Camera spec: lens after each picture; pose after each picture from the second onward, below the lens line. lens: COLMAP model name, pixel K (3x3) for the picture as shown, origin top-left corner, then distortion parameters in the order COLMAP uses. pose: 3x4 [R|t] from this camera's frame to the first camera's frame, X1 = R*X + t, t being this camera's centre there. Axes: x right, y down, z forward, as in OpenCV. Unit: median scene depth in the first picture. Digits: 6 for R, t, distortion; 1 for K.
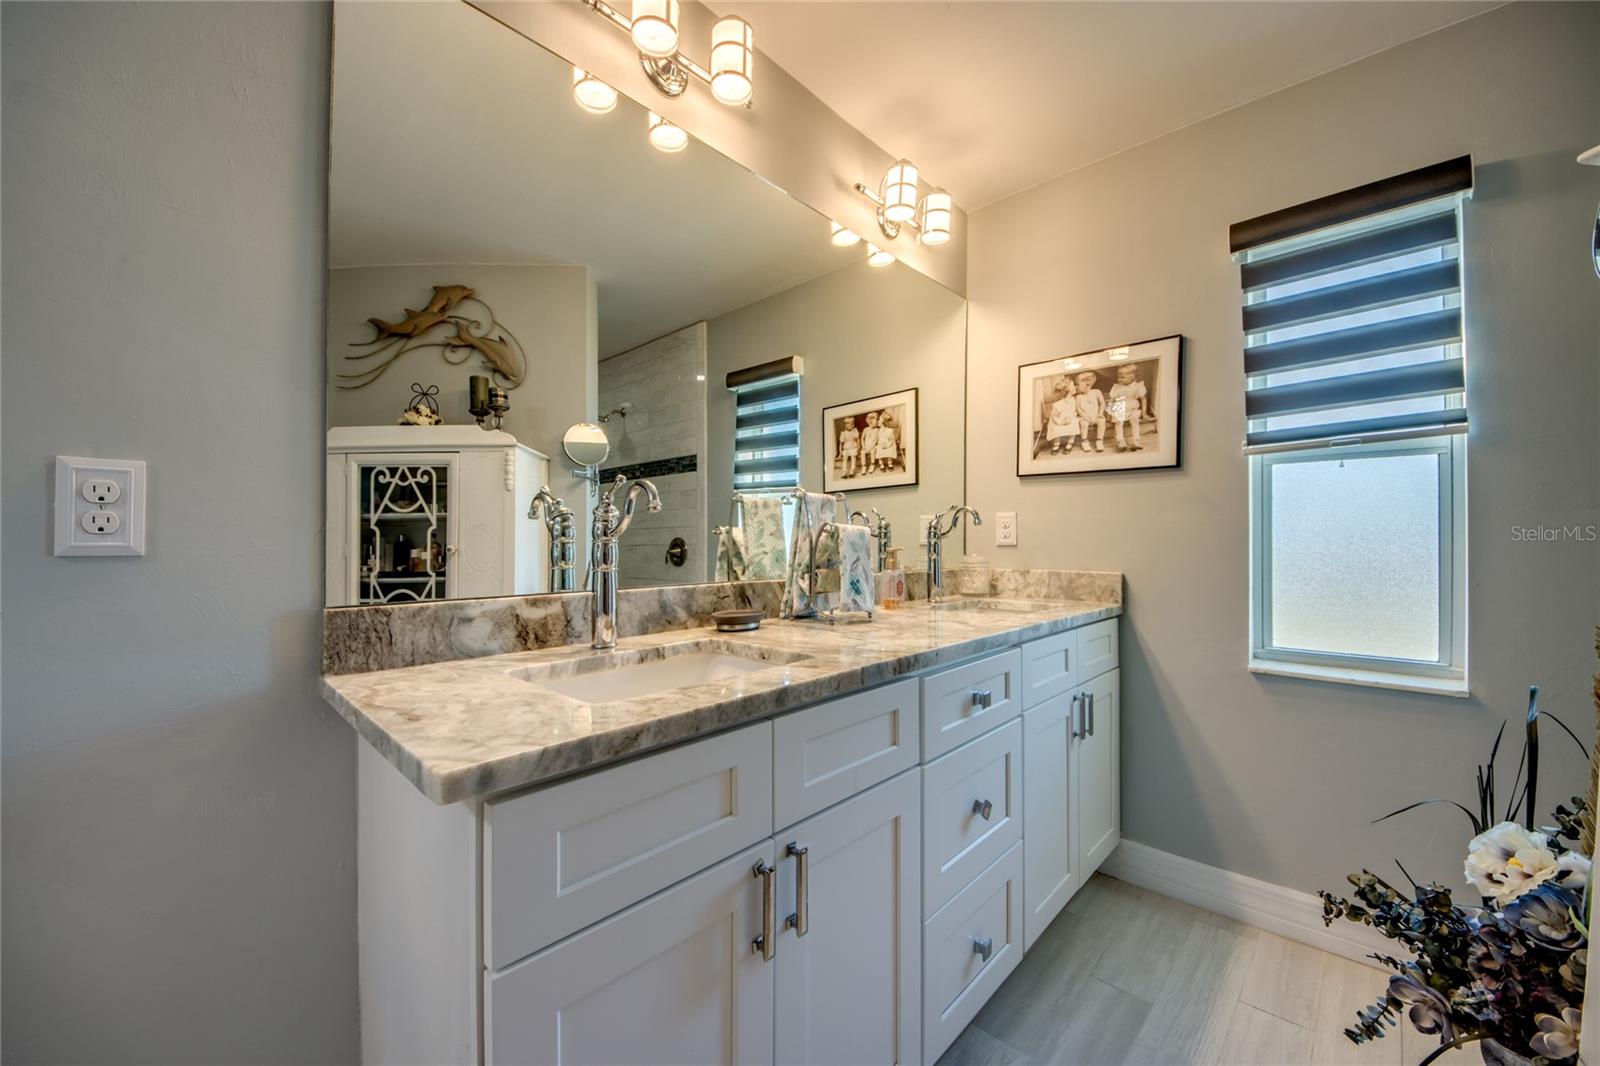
lens RADIAL K [[610.0, 0, 797.0], [0, 610.0, 537.9], [0, 0, 1]] dist [0.014759, -0.008044]
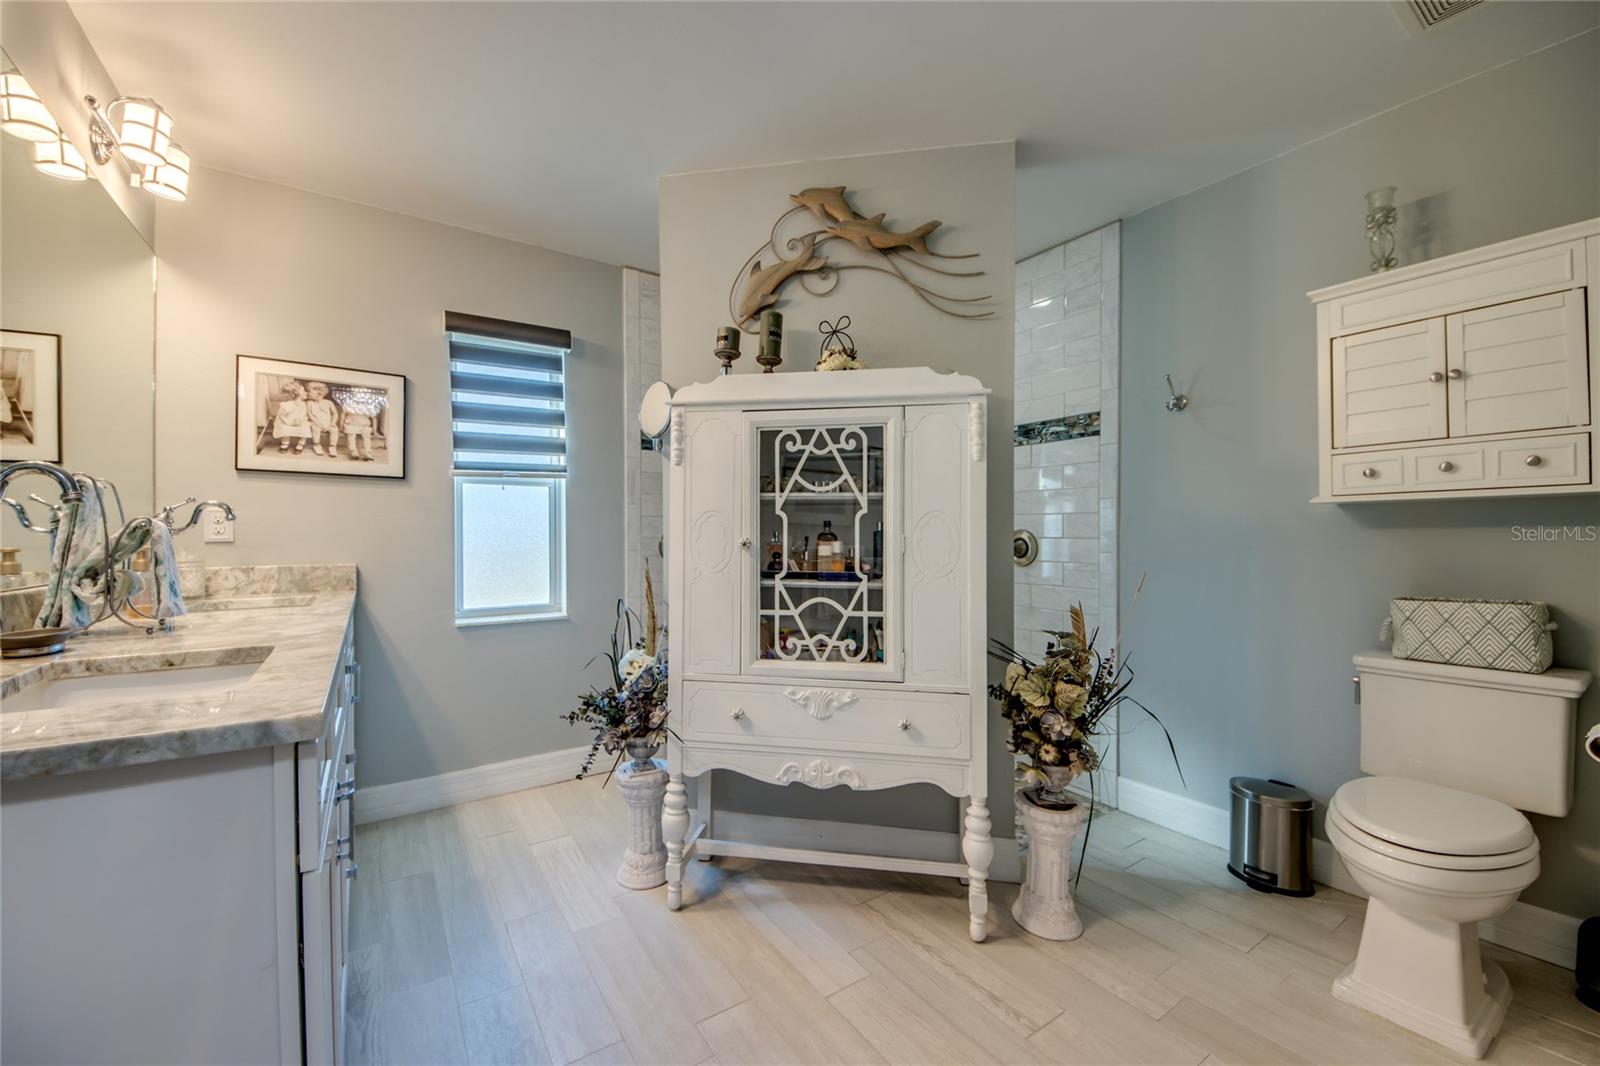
lens RADIAL K [[610.0, 0, 797.0], [0, 610.0, 533.0], [0, 0, 1]] dist [0.014759, -0.008044]
pose [[0.207205, 0.001227, 0.978297, -0.441559], [-0.001417, 0.999999, -0.000954, -0.002047], [-0.978297, -0.001189, 0.207206, -0.064073]]
